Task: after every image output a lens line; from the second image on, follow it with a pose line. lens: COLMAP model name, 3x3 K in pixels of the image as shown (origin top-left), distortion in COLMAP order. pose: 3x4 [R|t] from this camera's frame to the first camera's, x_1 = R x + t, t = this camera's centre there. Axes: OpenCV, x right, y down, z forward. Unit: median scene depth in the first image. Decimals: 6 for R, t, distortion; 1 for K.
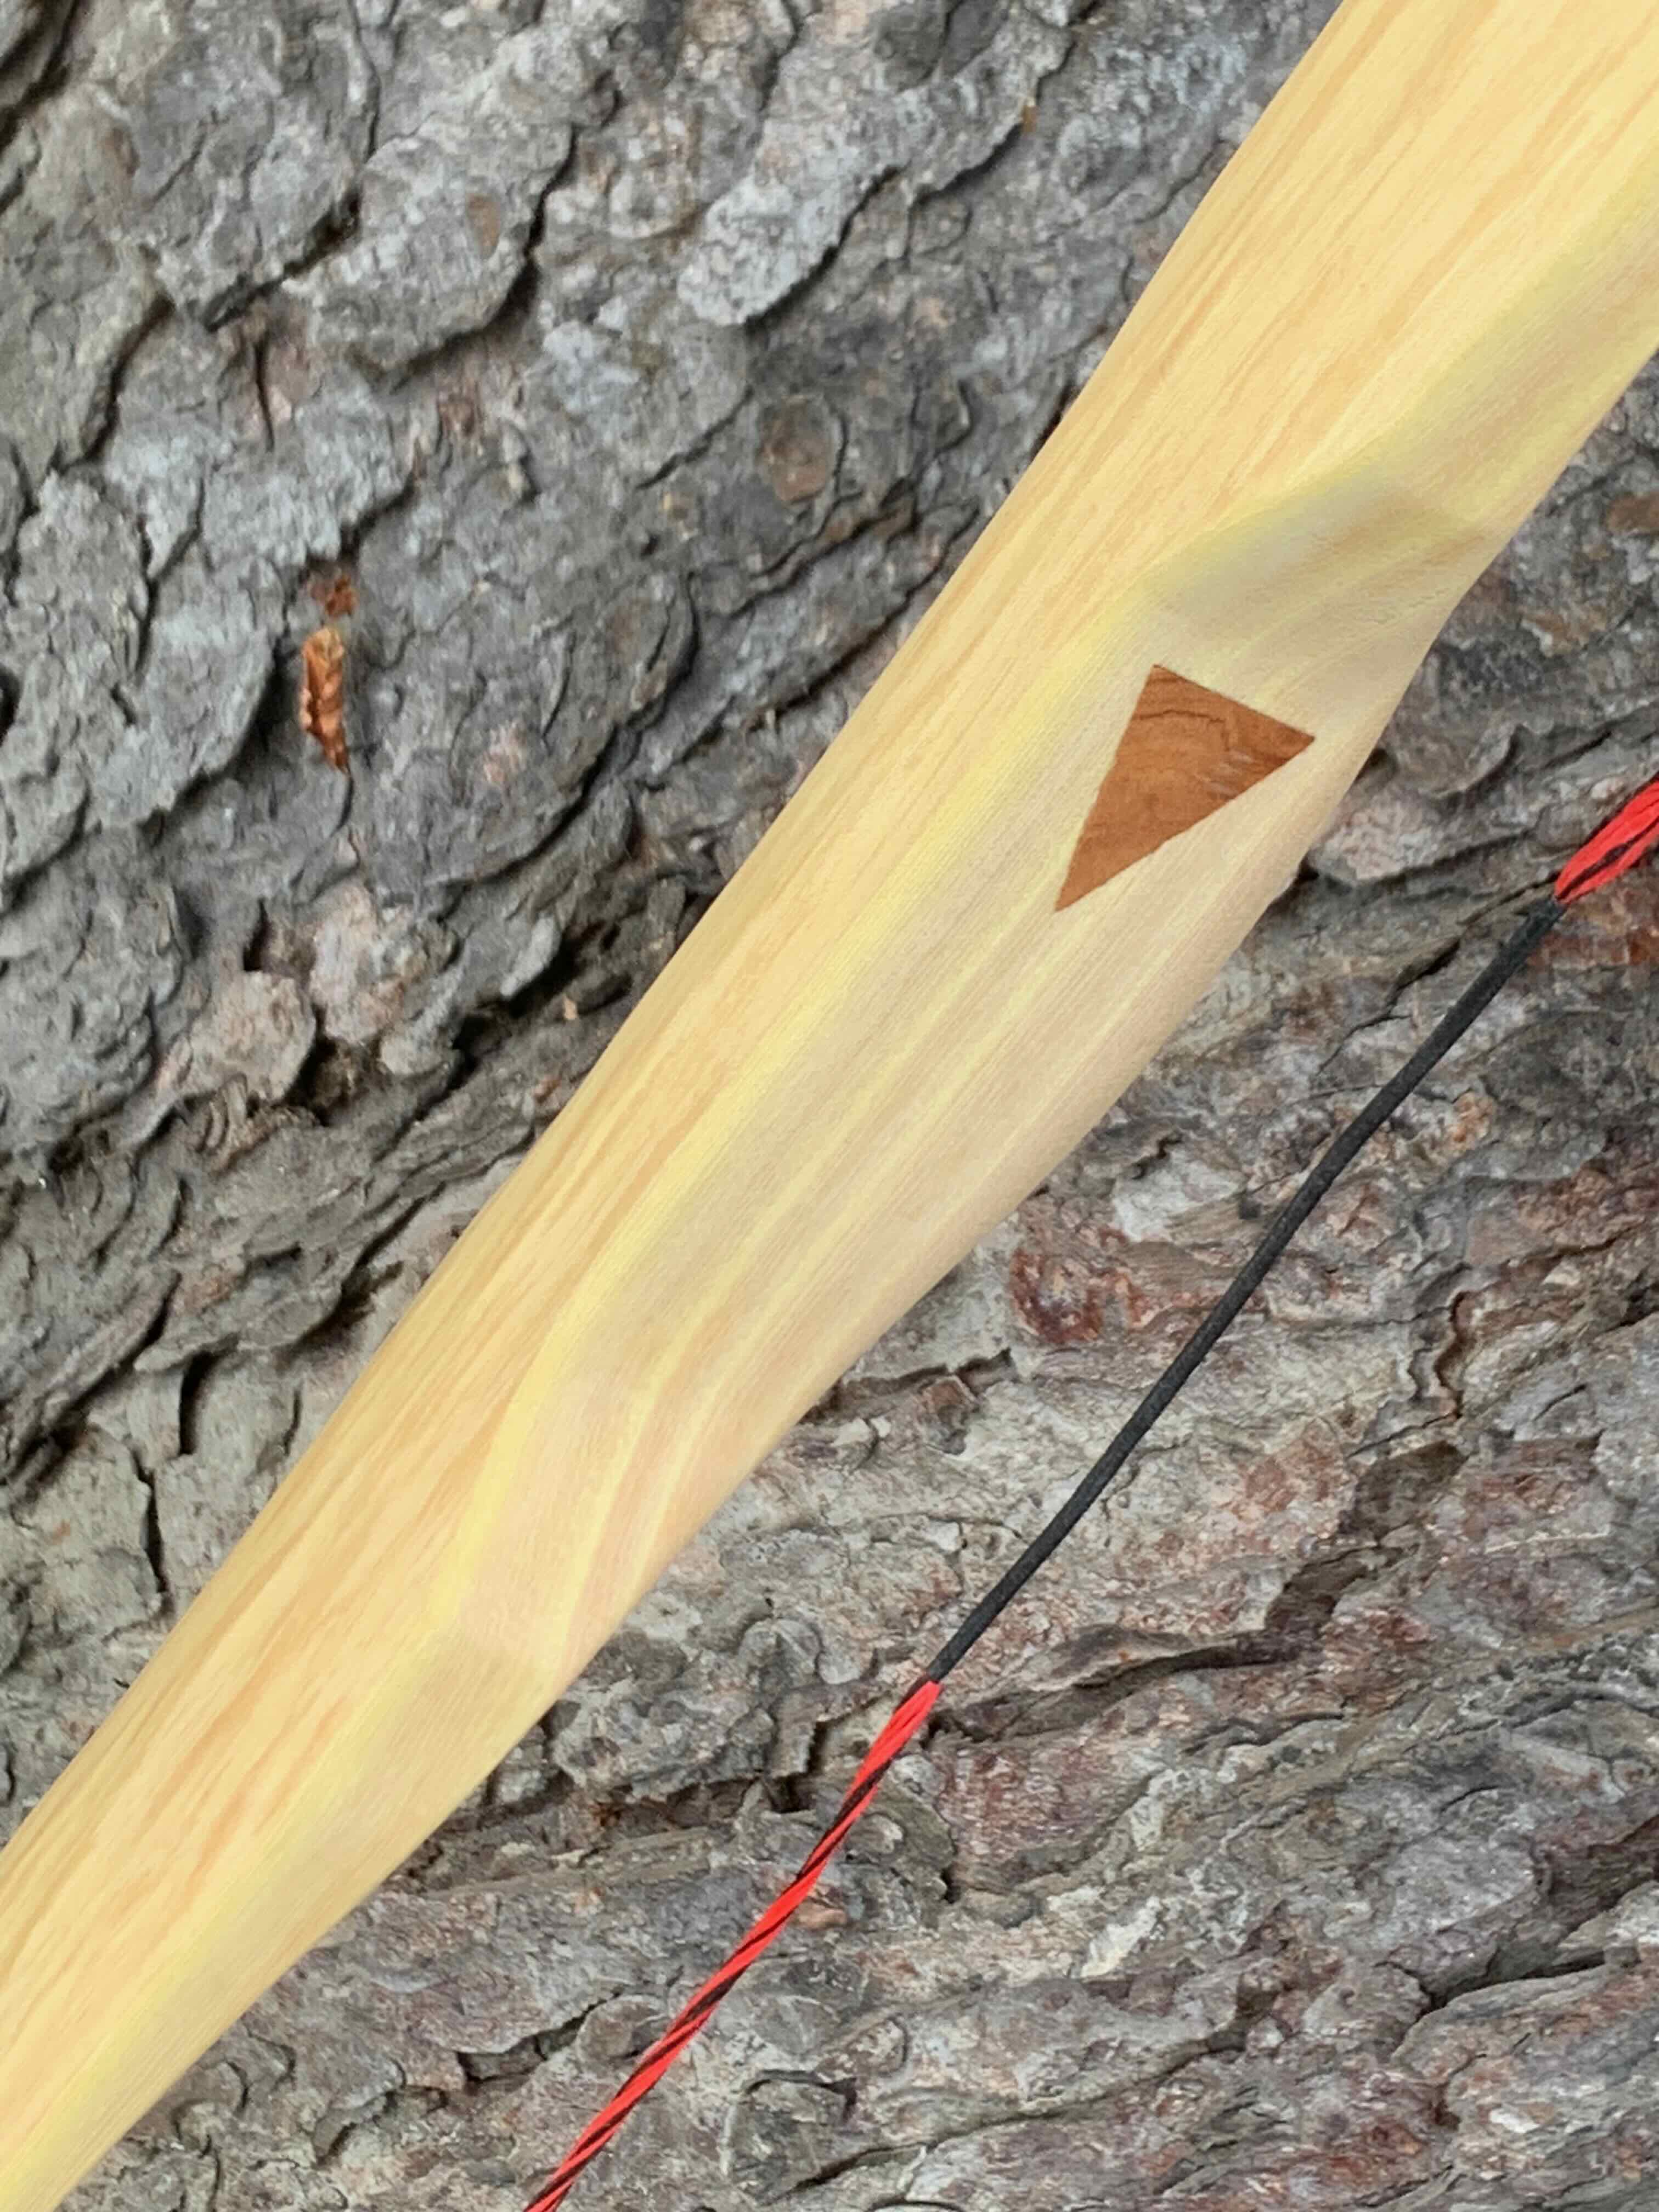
lens RADIAL K [[4562.1, 0, 829.3], [0, 4562.1, 1107.5], [0, 0, 1]] dist [0.159148, -0.019126]
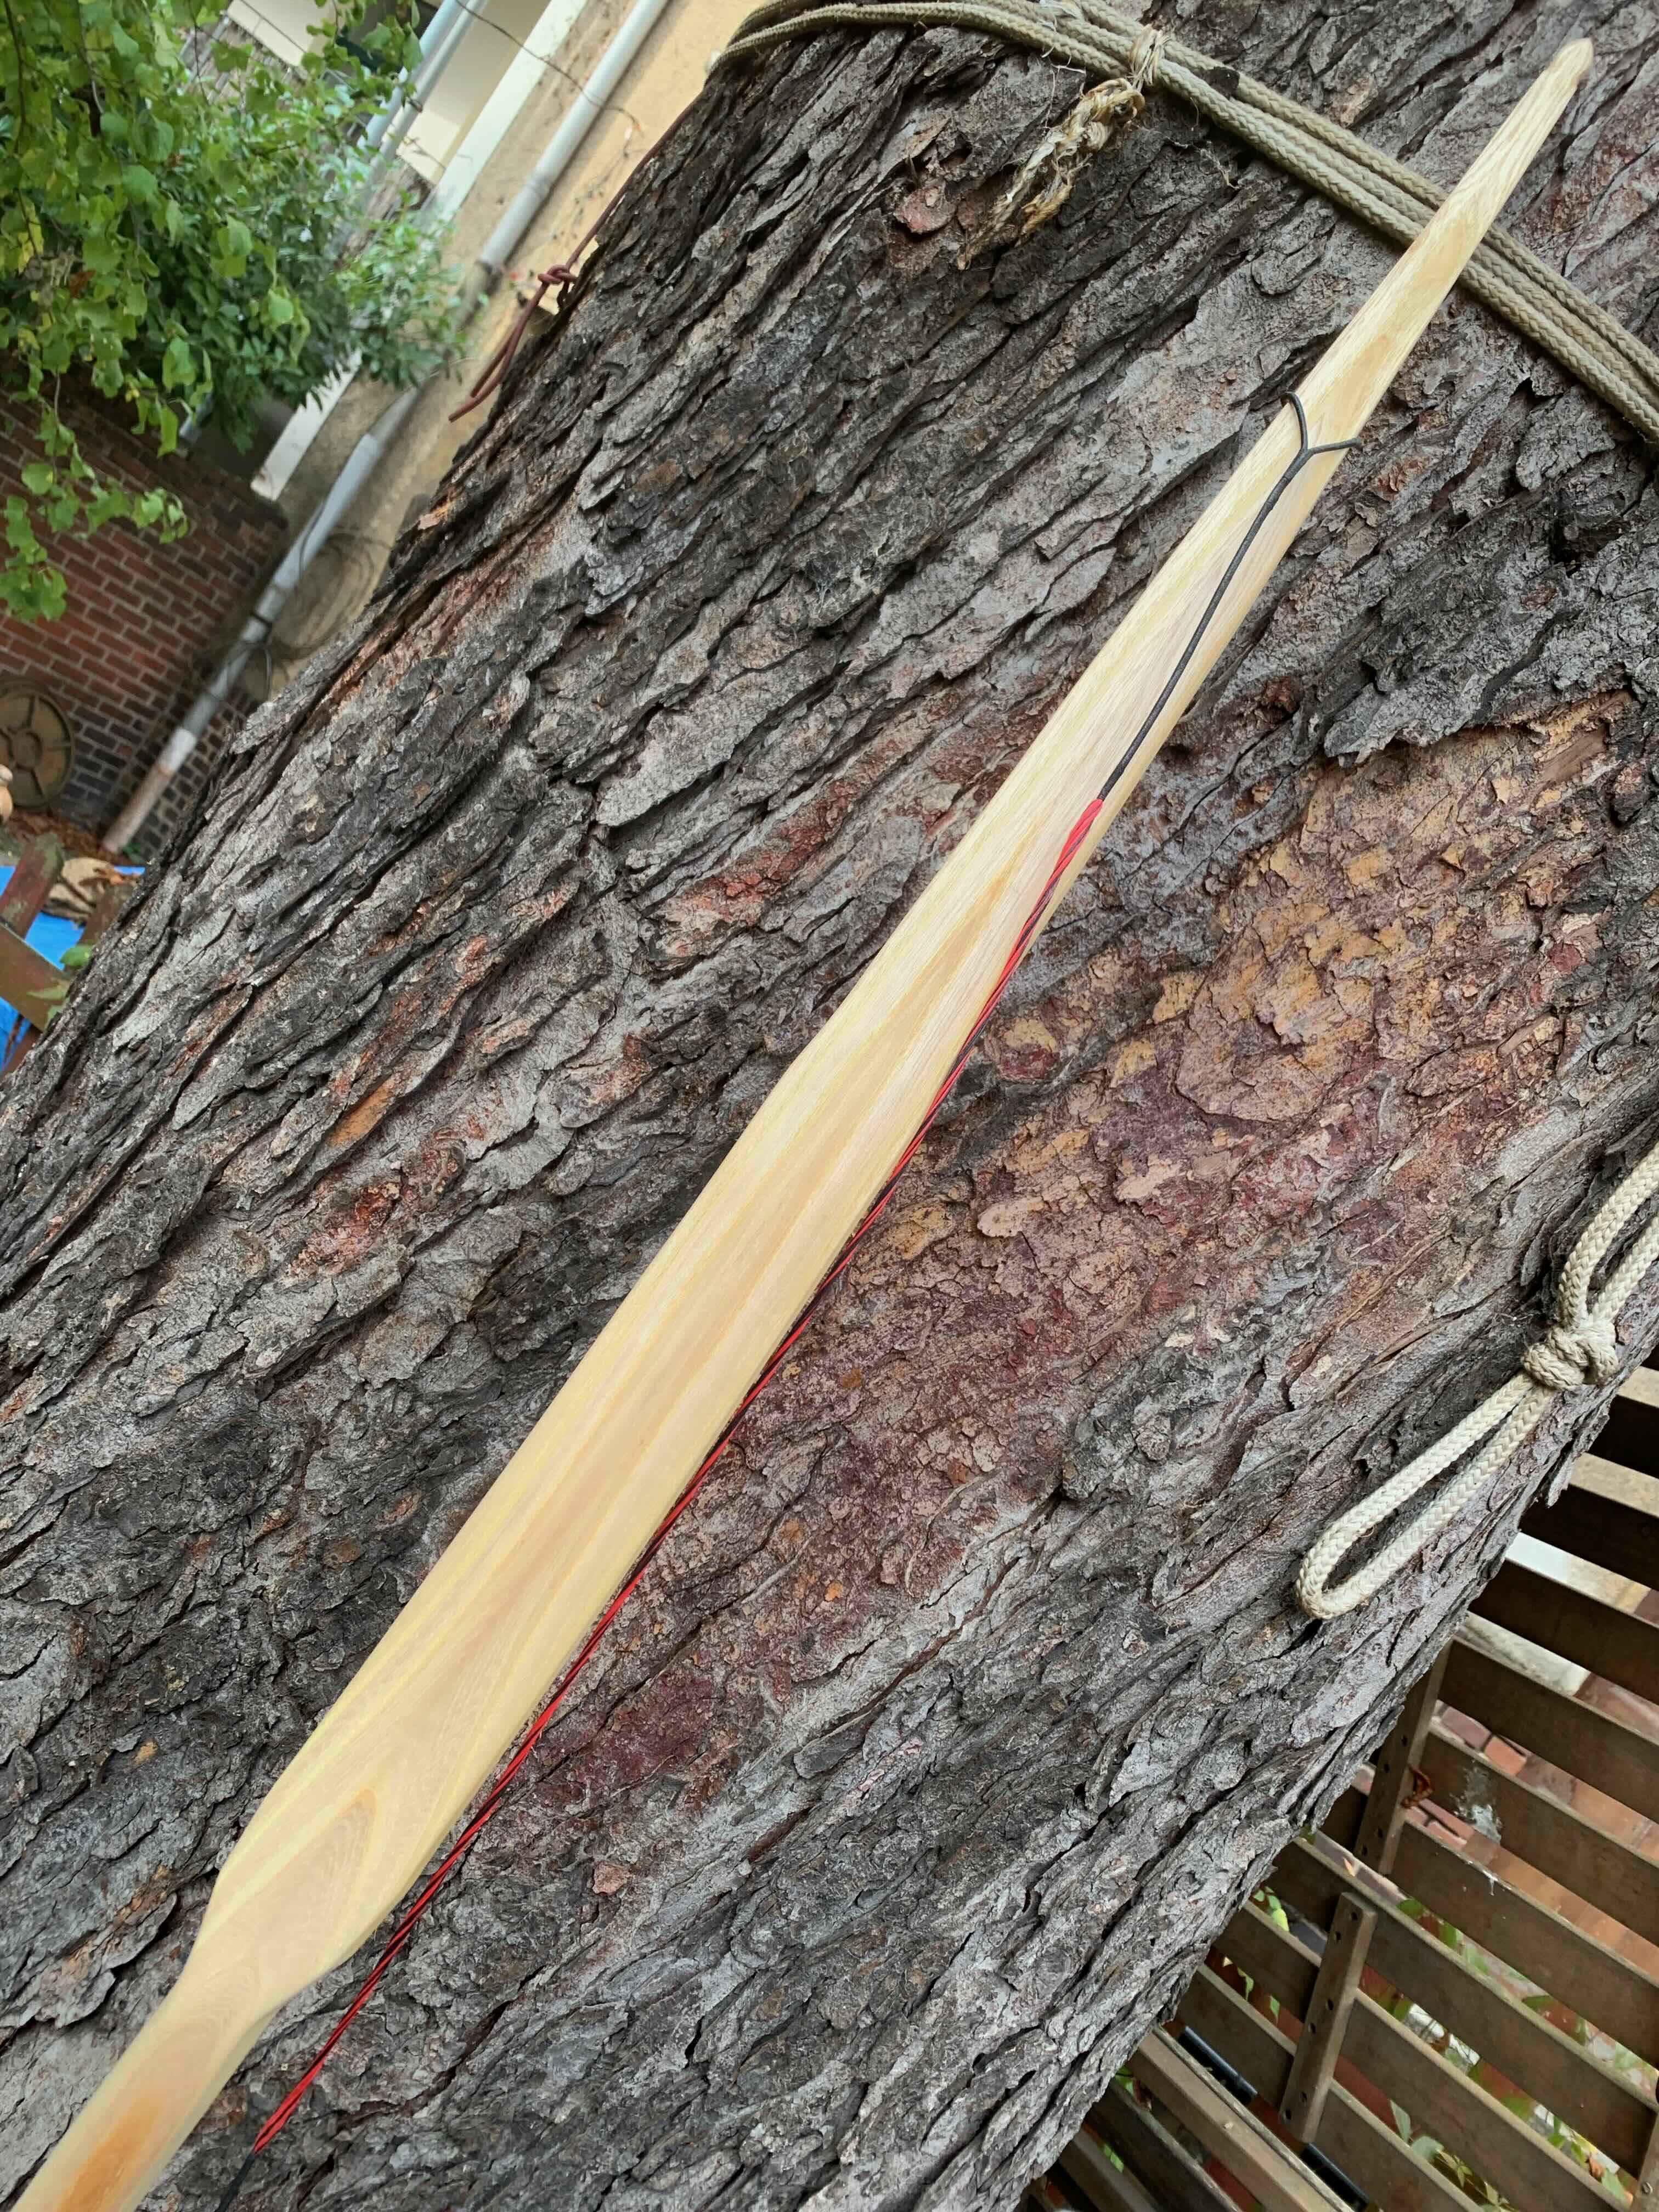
lens RADIAL K [[1681.5, 0, 832.6], [0, 1681.5, 1110.5], [0, 0, 1]] dist [0.037433, -0.055423]
pose [[0.881315, 0.106151, 0.460452, -0.043603], [0.195468, 0.805263, -0.559771, 0.100090], [-0.430205, 0.583338, 0.688941, -0.246402]]
